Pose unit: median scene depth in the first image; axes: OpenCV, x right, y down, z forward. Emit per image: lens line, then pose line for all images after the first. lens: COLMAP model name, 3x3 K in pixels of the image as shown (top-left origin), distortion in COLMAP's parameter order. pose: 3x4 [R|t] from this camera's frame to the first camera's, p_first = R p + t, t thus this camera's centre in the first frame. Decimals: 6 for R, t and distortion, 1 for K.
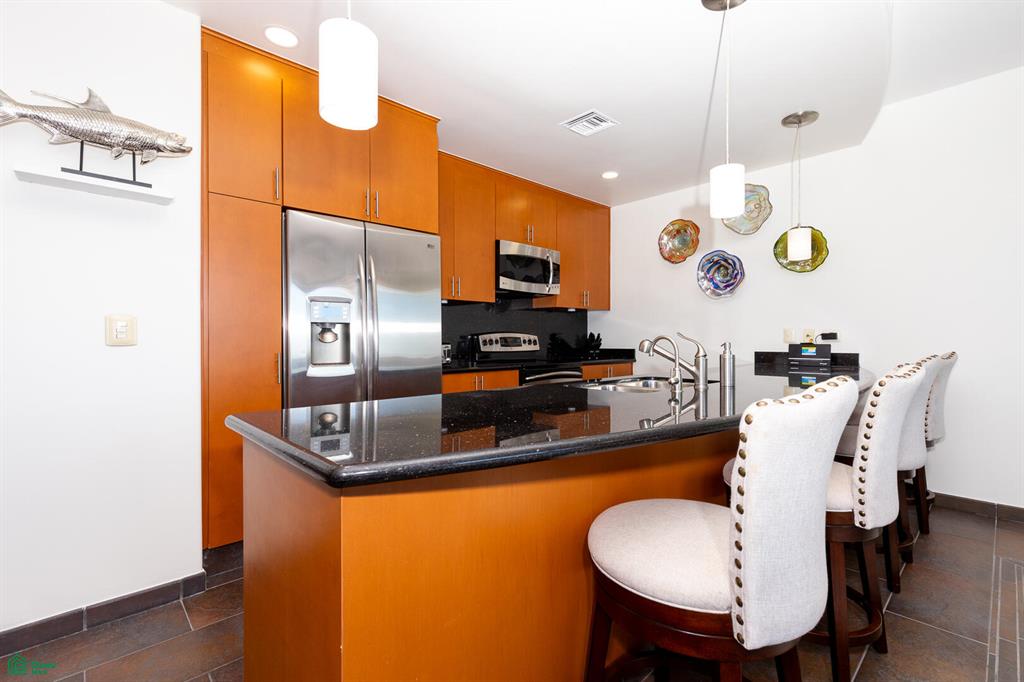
lens RADIAL K [[463.9, 0, 522.9], [0, 463.9, 341.8], [0, 0, 1]] dist [-0.001697, -0.000076]
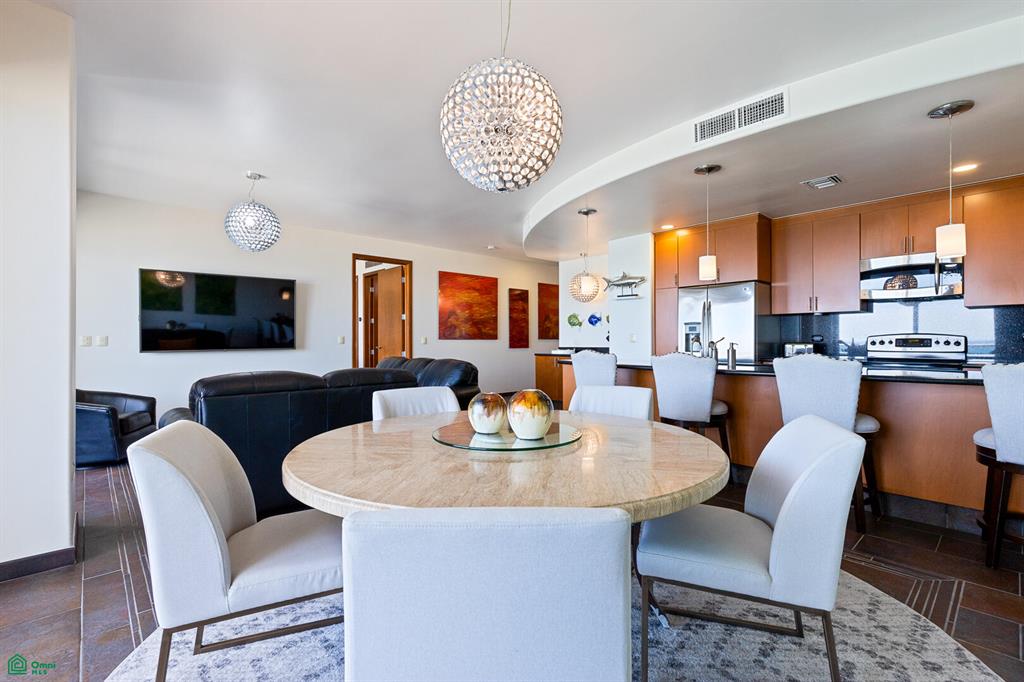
lens RADIAL K [[463.9, 0, 510.8], [0, 463.9, 340.8], [0, 0, 1]] dist [-0.001697, -0.000076]
pose [[-0.008792, 0.002055, -0.999959, 1.115959], [-0.002318, 0.999995, 0.002075, -0.004501], [0.999959, 0.002337, -0.008787, 0.058865]]
